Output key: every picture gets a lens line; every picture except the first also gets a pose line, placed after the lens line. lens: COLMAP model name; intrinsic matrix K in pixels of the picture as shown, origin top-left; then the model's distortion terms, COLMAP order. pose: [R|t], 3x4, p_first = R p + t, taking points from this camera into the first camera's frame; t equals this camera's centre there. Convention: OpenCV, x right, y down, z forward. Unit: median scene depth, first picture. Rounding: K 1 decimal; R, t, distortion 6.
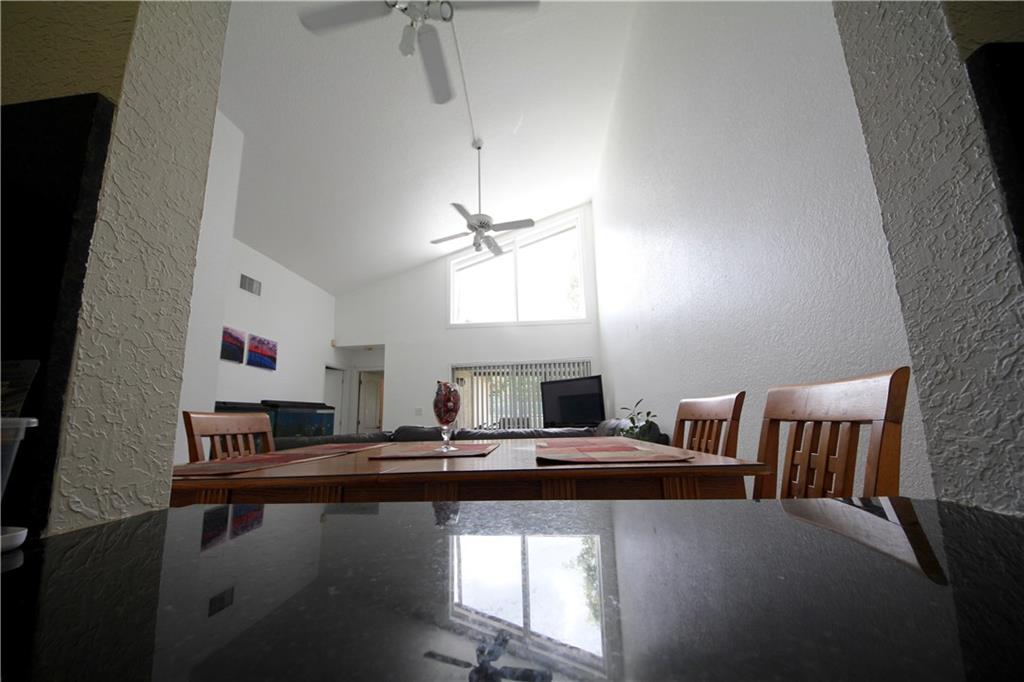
lens RADIAL K [[382.8, 0, 509.9], [0, 382.8, 349.4], [0, 0, 1]] dist [-0.000403, -0.000161]
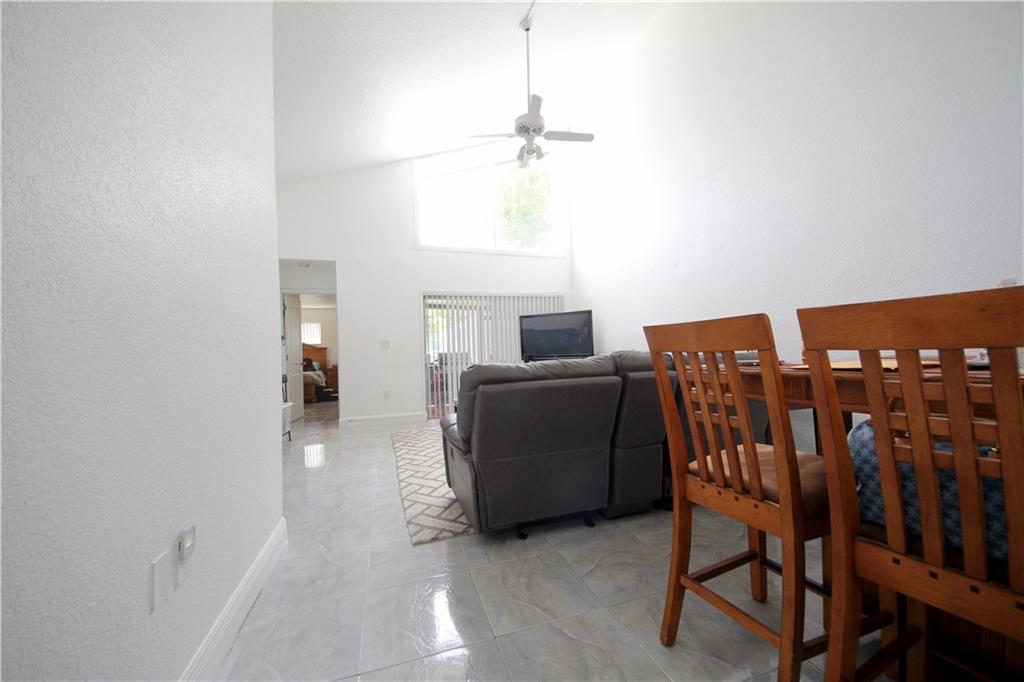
lens RADIAL K [[383.7, 0, 510.7], [0, 383.7, 348.7], [0, 0, 1]] dist [-0.001577, -0.005462]
pose [[0.928751, 0.005829, 0.370659, -0.299872], [-0.064188, 0.987302, 0.145307, 0.029113], [-0.365105, -0.158746, 0.917332, 0.100721]]
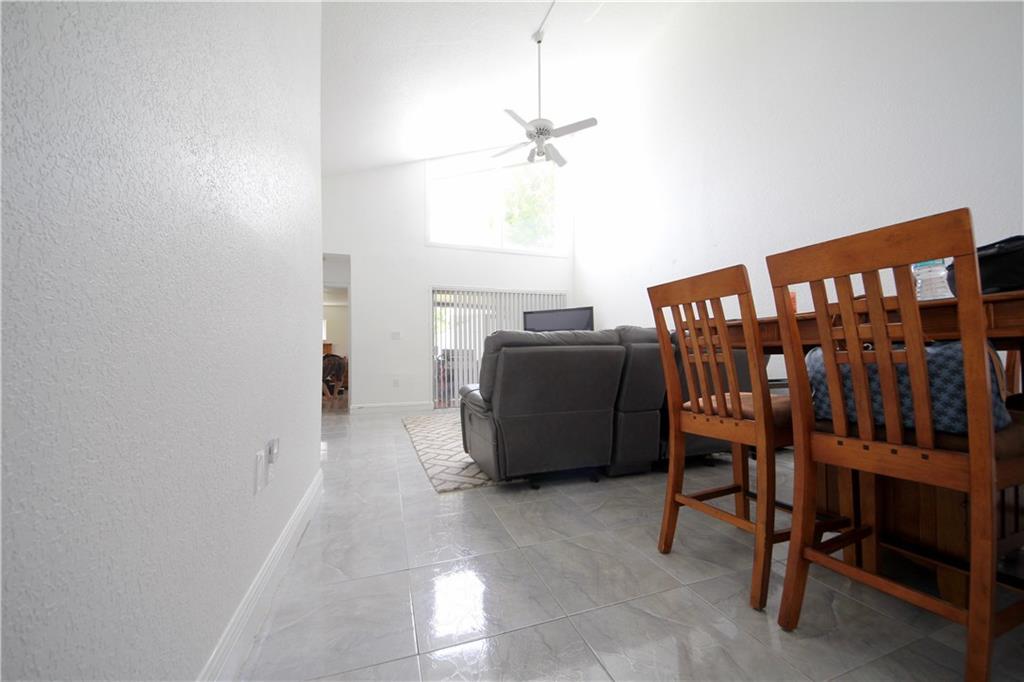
lens RADIAL K [[382.8, 0, 509.9], [0, 382.8, 349.4], [0, 0, 1]] dist [-0.000403, -0.000161]
pose [[0.925869, 0.028287, 0.376783, -0.332583], [-0.082376, 0.988318, 0.128226, 0.057809], [-0.368754, -0.149759, 0.917383, 0.064029]]
